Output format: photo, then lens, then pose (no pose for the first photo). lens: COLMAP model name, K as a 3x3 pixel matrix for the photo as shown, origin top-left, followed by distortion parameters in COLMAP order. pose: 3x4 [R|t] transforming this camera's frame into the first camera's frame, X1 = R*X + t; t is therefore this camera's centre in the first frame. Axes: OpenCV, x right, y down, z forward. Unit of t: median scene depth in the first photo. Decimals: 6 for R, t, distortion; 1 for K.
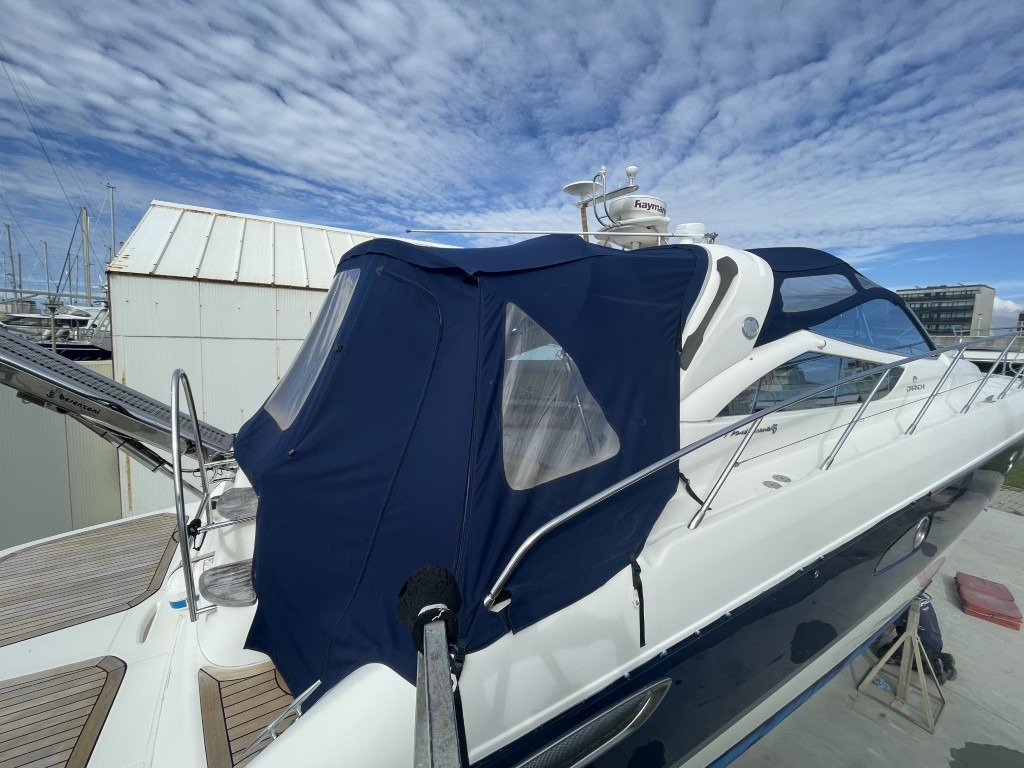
lens RADIAL K [[414.0, 0, 511.1], [0, 414.0, 384.6], [0, 0, 1]] dist [-0.004100, 0.000281]
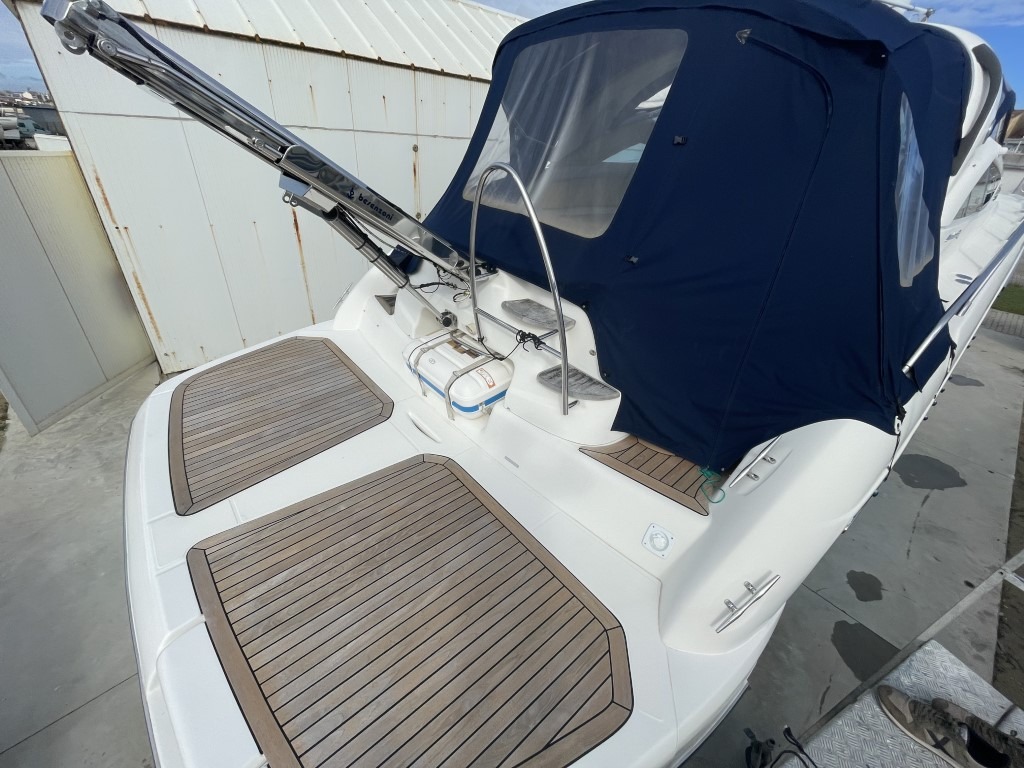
lens RADIAL K [[414.0, 0, 510.6], [0, 414.0, 382.3], [0, 0, 1]] dist [-0.004100, 0.000281]
pose [[0.980206, -0.068451, 0.185770, -0.997625], [-0.013578, 0.912875, 0.408013, 0.034069], [-0.197514, -0.402459, 0.893876, 0.053736]]
